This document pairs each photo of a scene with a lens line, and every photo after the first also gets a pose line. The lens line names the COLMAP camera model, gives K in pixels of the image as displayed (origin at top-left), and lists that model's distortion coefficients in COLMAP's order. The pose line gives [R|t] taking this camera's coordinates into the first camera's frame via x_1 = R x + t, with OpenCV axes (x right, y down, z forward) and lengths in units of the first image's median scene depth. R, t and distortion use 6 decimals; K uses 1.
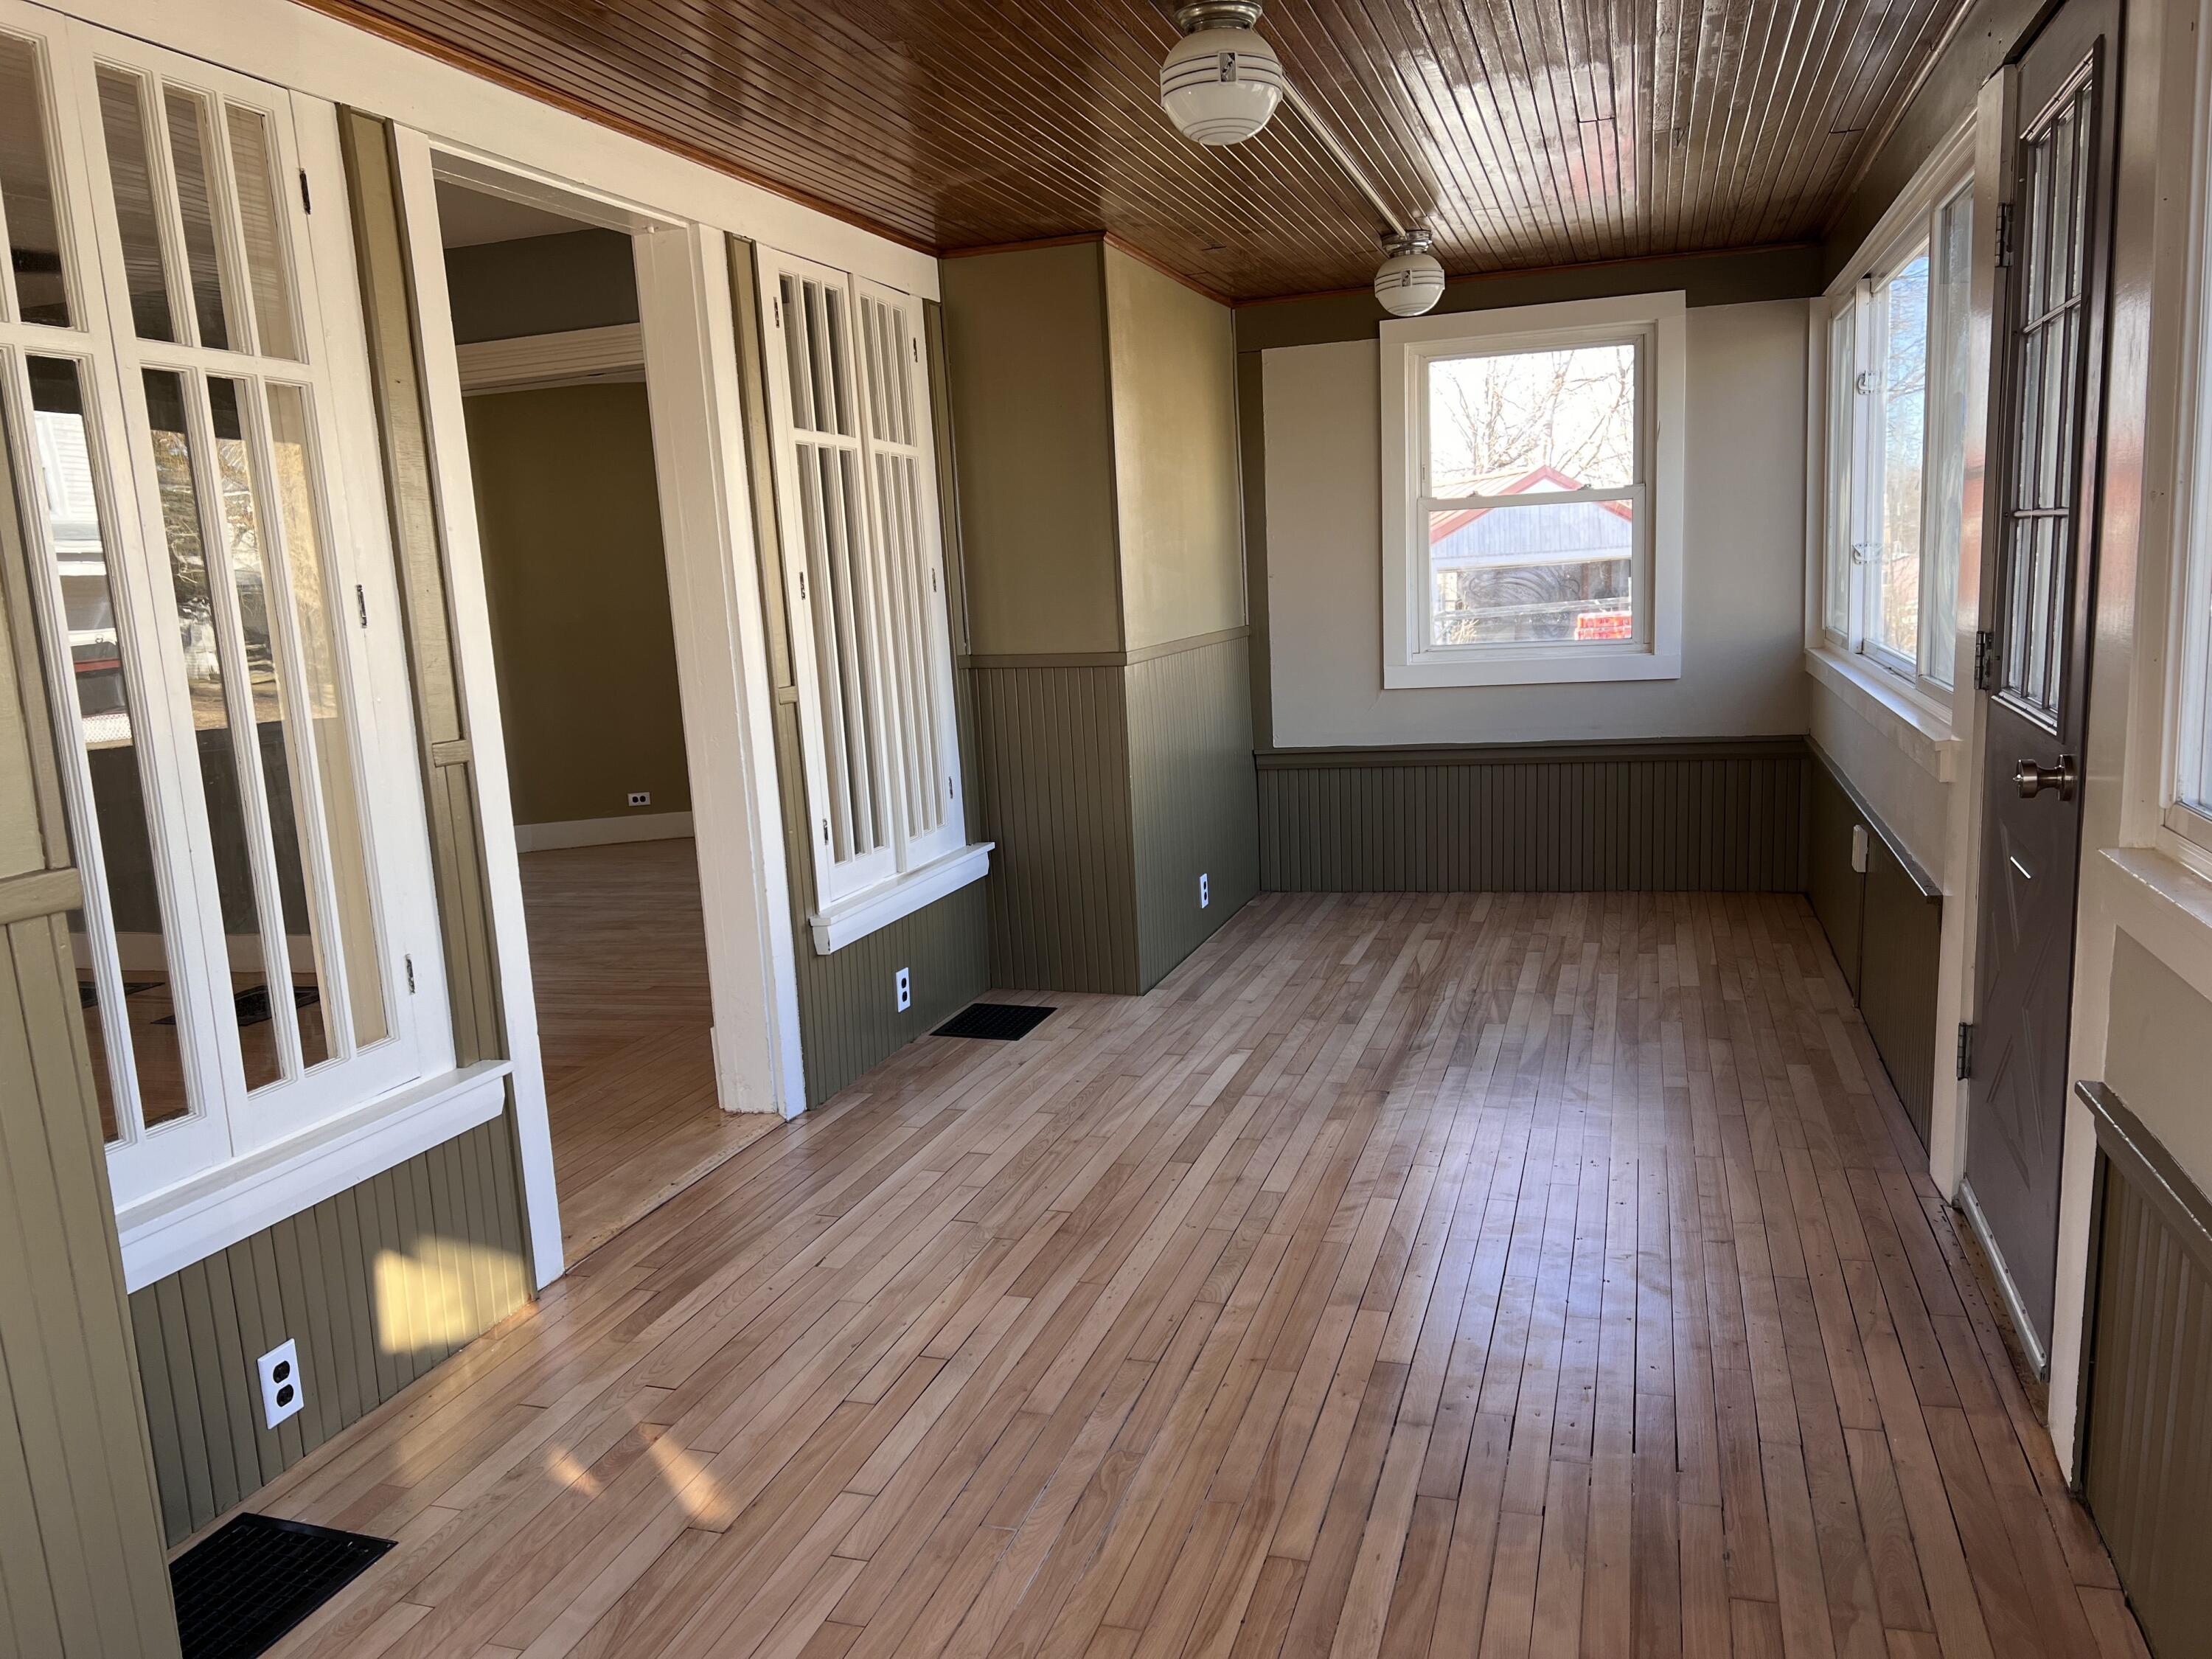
lens RADIAL K [[1591.2, 0, 1106.0], [0, 1591.2, 829.5], [0, 0, 1]] dist [0.047656, -0.005329]
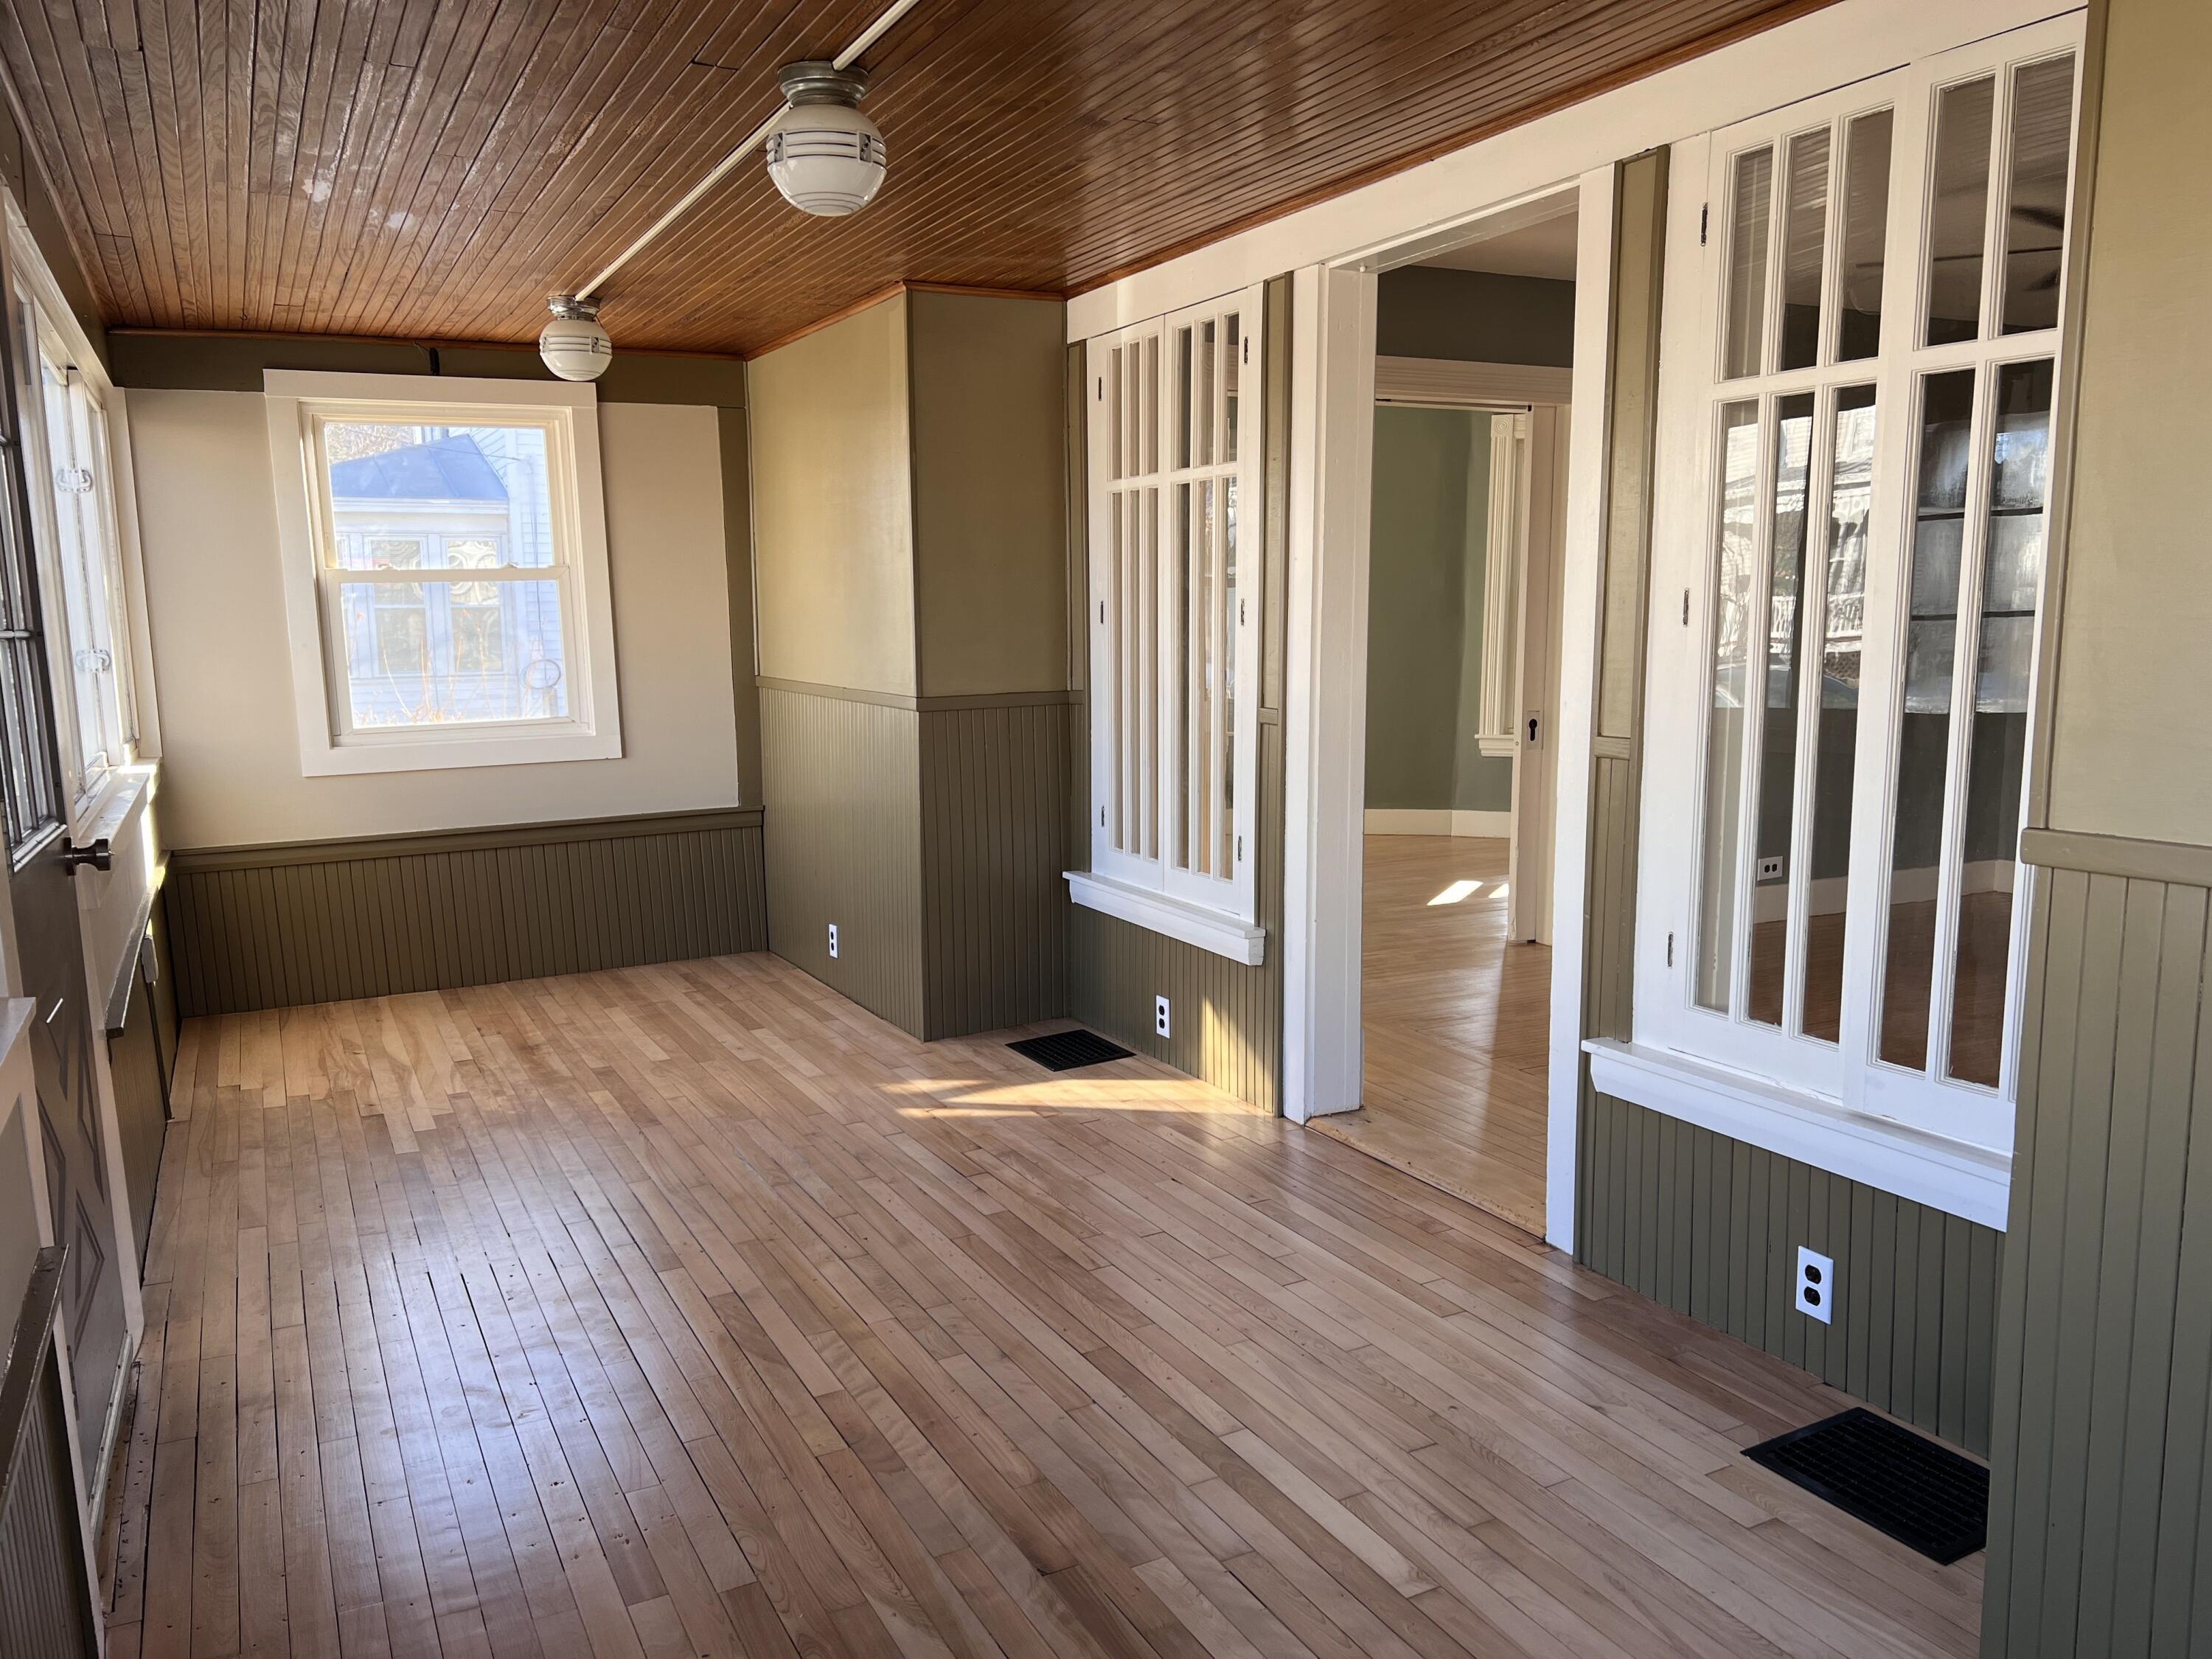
lens RADIAL K [[1591.2, 0, 1106.0], [0, 1591.2, 829.5], [0, 0, 1]] dist [0.047656, -0.005329]
pose [[-0.682979, 0.166609, -0.711183, 0.567895], [-0.064778, 0.955987, 0.286169, -0.272805], [0.727560, 0.241516, -0.642127, 1.435862]]
